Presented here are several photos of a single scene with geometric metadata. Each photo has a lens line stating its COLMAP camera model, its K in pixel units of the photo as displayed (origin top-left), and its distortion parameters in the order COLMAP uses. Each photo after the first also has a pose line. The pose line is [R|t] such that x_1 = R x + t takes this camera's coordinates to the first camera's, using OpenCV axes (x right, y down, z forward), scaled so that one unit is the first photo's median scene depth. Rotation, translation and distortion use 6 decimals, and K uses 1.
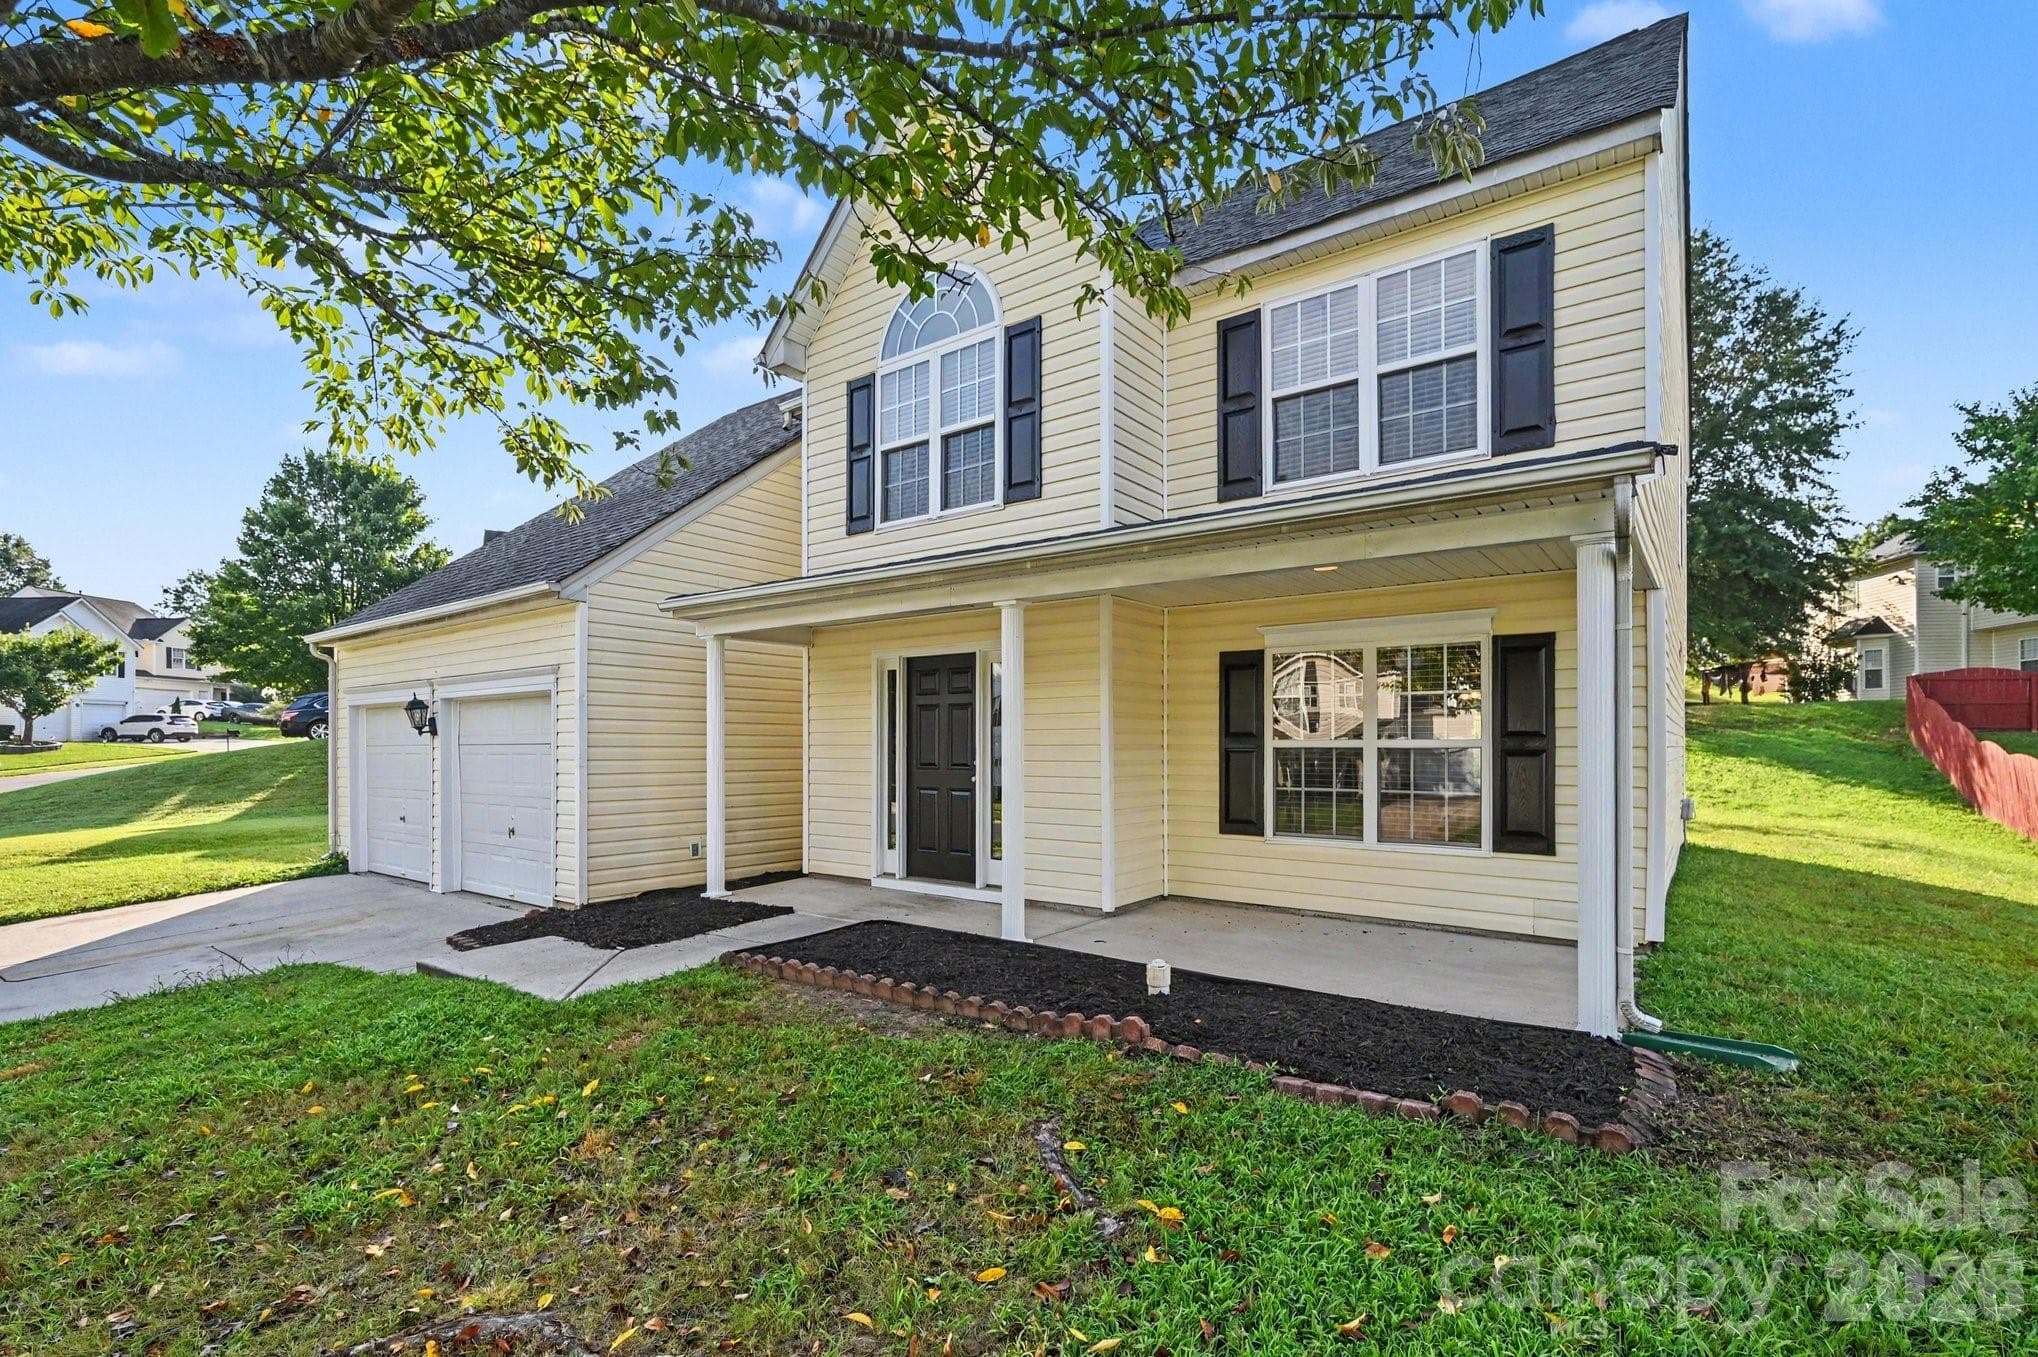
lens RADIAL K [[939.0, 0, 993.8], [0, 939.0, 733.6], [0, 0, 1]] dist [0.002392, 0.000604]
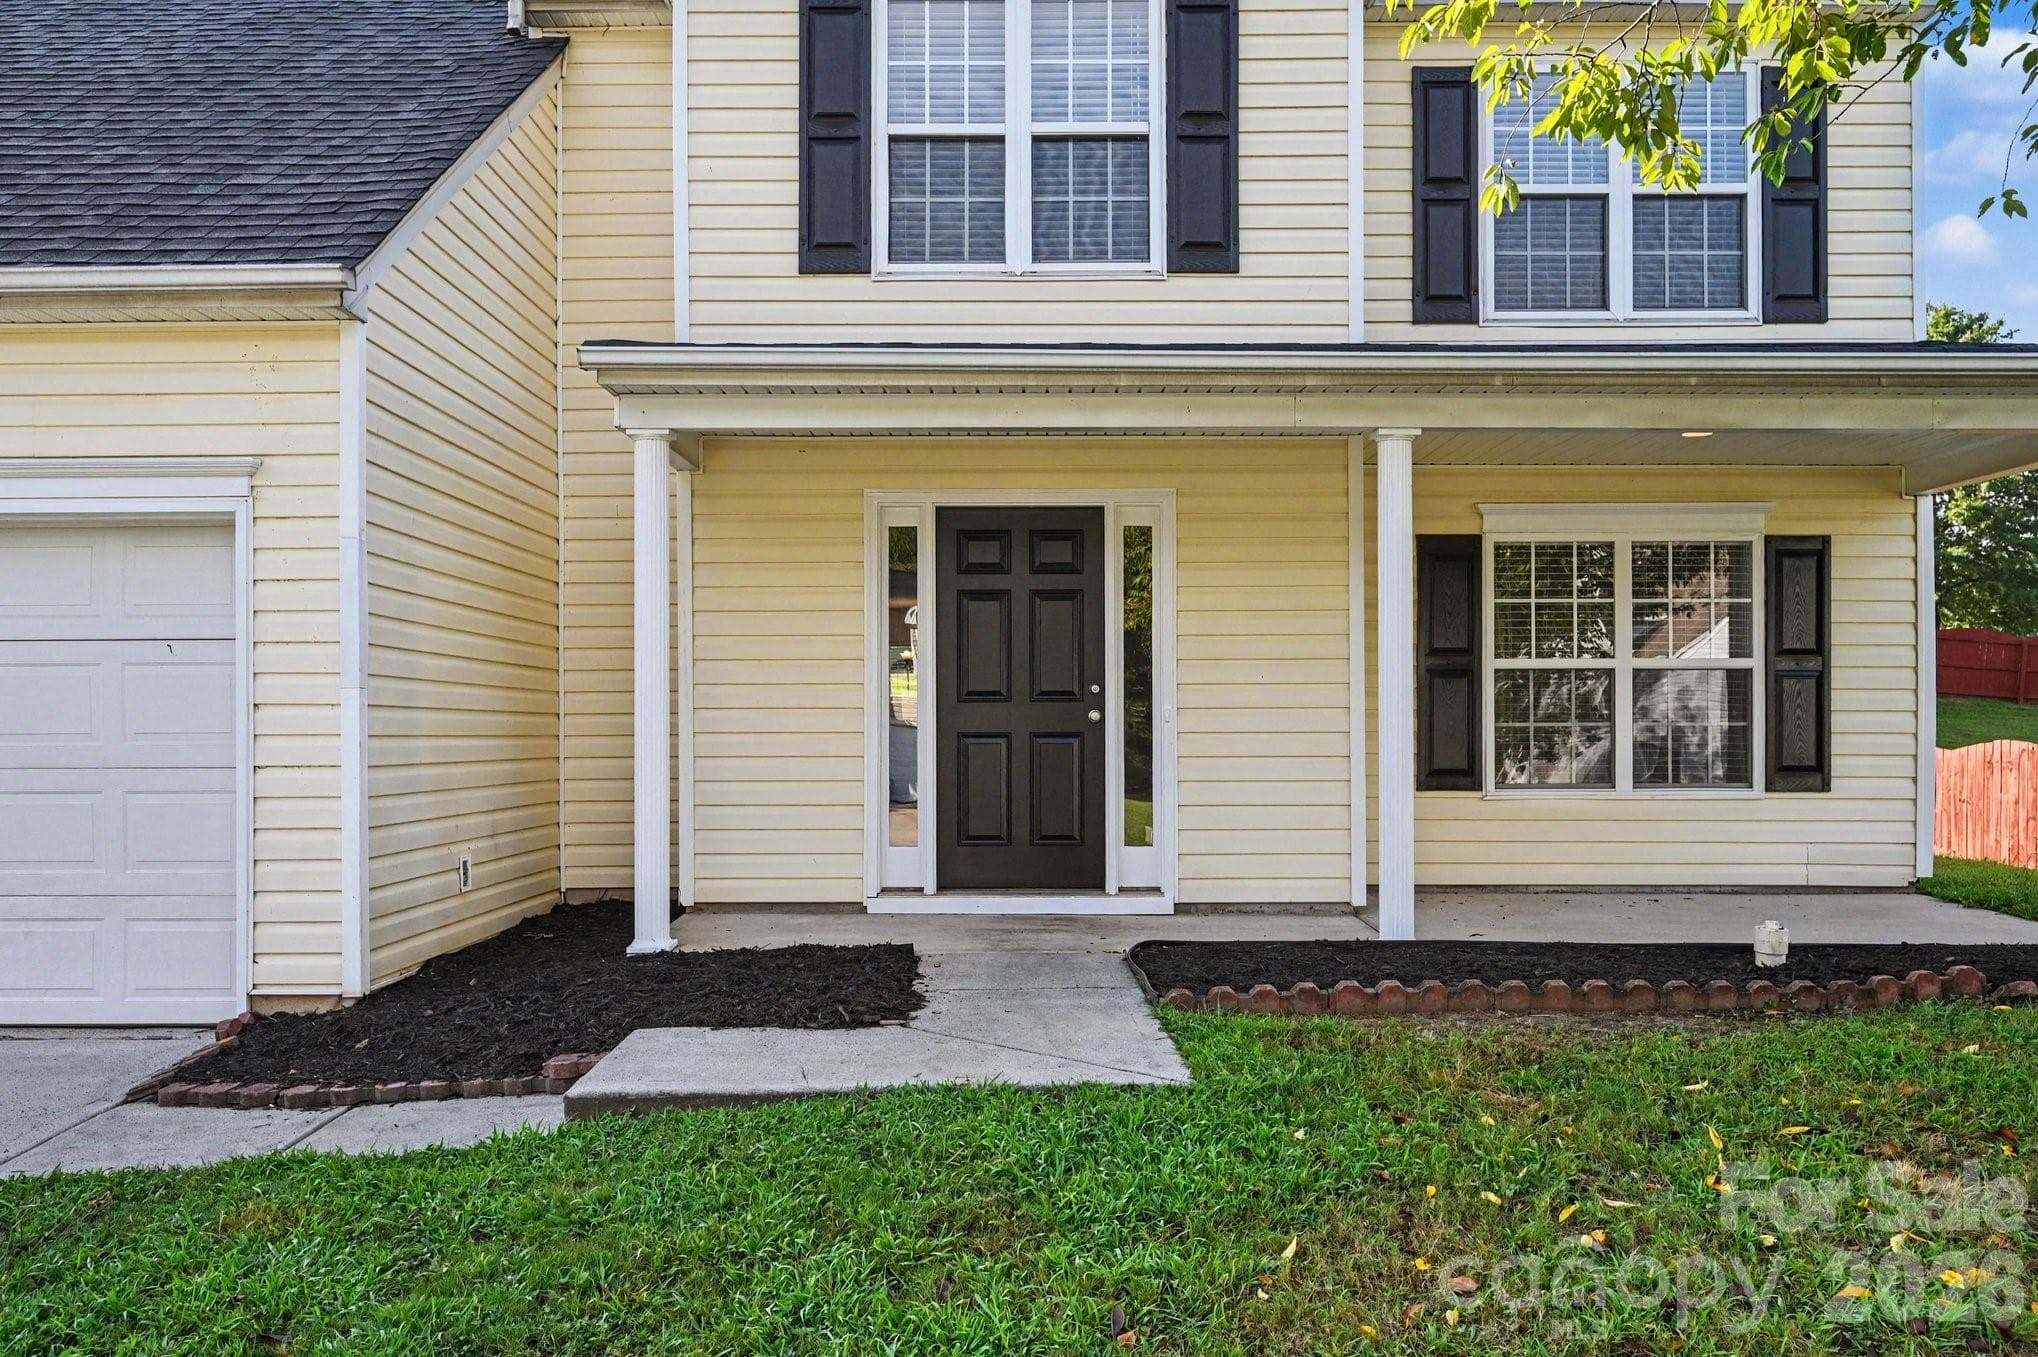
lens RADIAL K [[1669.0, 0, 1024.7], [0, 1669.0, 689.2], [0, 0, 1]] dist [0.012987, 0.001348]
pose [[0.785451, 0.012446, 0.618799, -0.746759], [-0.008756, 0.999921, -0.008997, 0.043026], [-0.618862, 0.001648, 0.785498, 0.189310]]
